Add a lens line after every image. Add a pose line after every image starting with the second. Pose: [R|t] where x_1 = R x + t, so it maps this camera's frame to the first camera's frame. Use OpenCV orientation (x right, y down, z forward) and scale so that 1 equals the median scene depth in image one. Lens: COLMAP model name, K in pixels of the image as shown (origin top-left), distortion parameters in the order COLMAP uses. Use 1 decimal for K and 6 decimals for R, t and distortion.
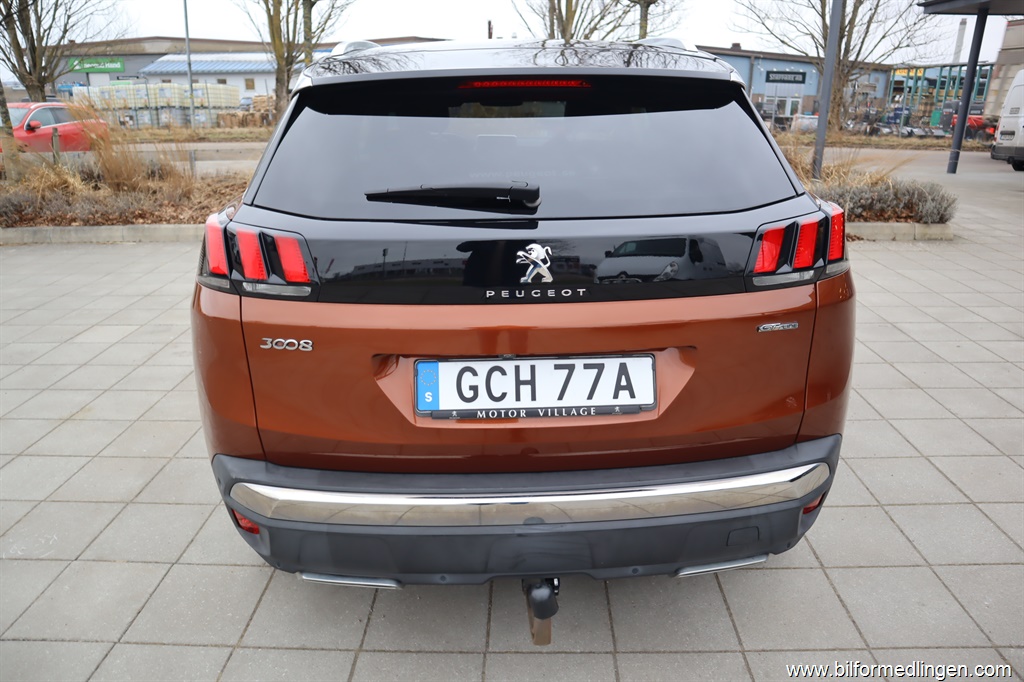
lens RADIAL K [[704.9, 0, 510.7], [0, 704.9, 339.6], [0, 0, 1]] dist [-0.124095, 0.076505]
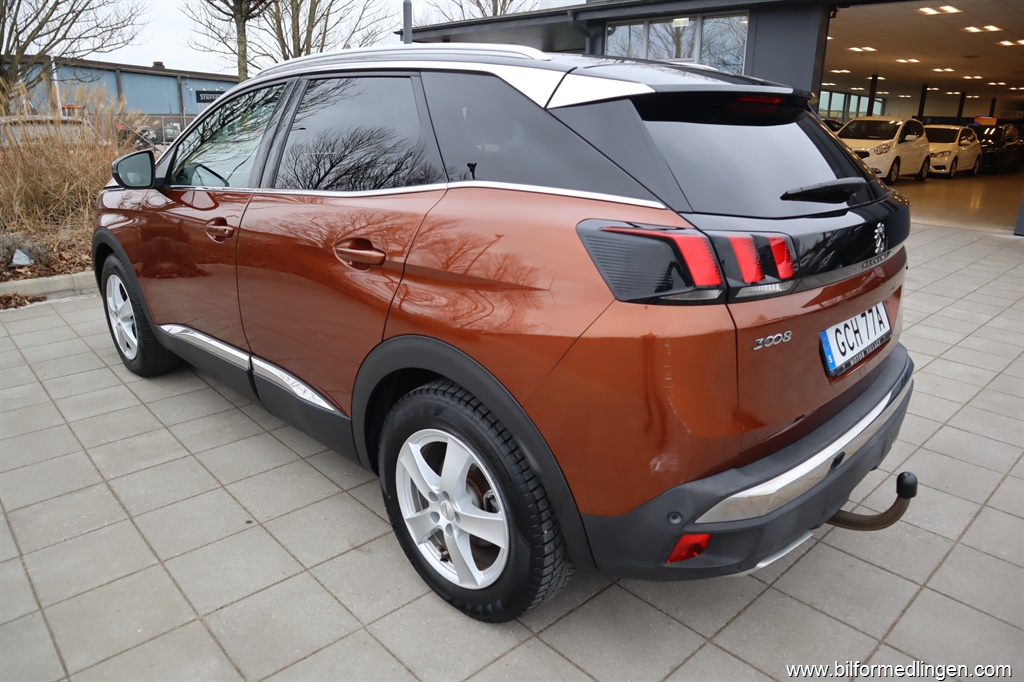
lens RADIAL K [[704.9, 0, 510.7], [0, 704.9, 339.6], [0, 0, 1]] dist [-0.124095, 0.076505]
pose [[0.711622, -0.202570, 0.672725, -0.244619], [0.220269, 0.973582, 0.060159, -0.026966], [-0.667140, 0.105370, 0.737443, 0.092827]]
